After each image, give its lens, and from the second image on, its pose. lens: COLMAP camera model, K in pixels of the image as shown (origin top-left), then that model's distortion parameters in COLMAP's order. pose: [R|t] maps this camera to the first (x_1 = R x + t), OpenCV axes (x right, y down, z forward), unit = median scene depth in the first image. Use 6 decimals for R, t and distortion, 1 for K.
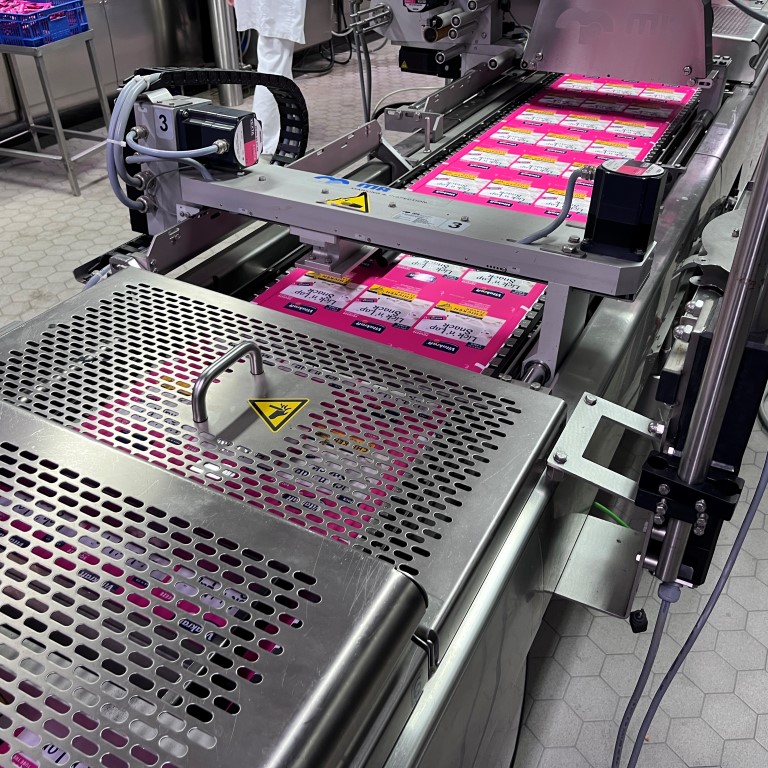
lens RADIAL K [[777.0, 0, 383.1], [0, 777.0, 385.3], [0, 0, 1]] dist [0.022427, 0.000000]
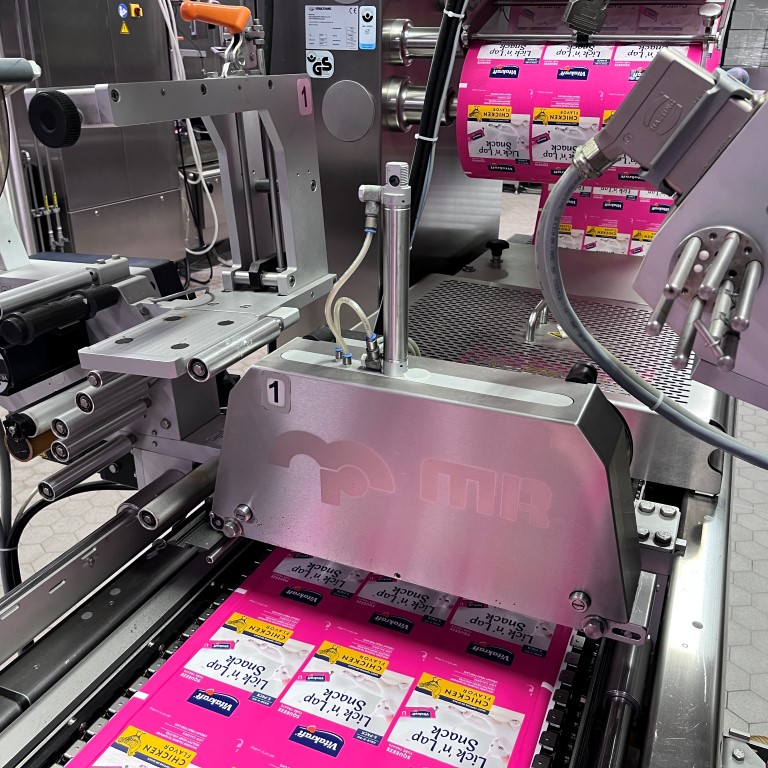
lens RADIAL K [[777.0, 0, 380.7], [0, 777.0, 392.3], [0, 0, 1]] dist [0.022427, 0.000000]
pose [[0.997290, -0.021603, 0.070326, 0.228350], [0.034485, 0.981663, -0.187480, -0.373877], [-0.064986, 0.189397, 0.979748, 0.521405]]
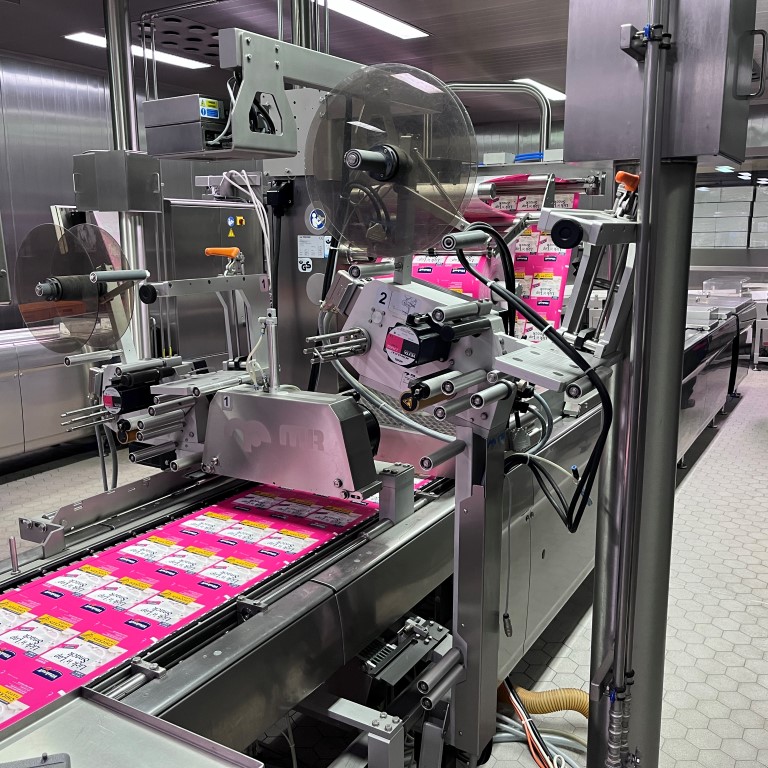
lens RADIAL K [[777.0, 0, 390.0], [0, 777.0, 383.4], [0, 0, 1]] dist [0.022427, 0.000000]
pose [[0.998710, 0.003219, -0.050684, 0.428717], [-0.023315, 0.915668, -0.401259, -0.120954], [0.045118, 0.401923, 0.914561, 0.091609]]
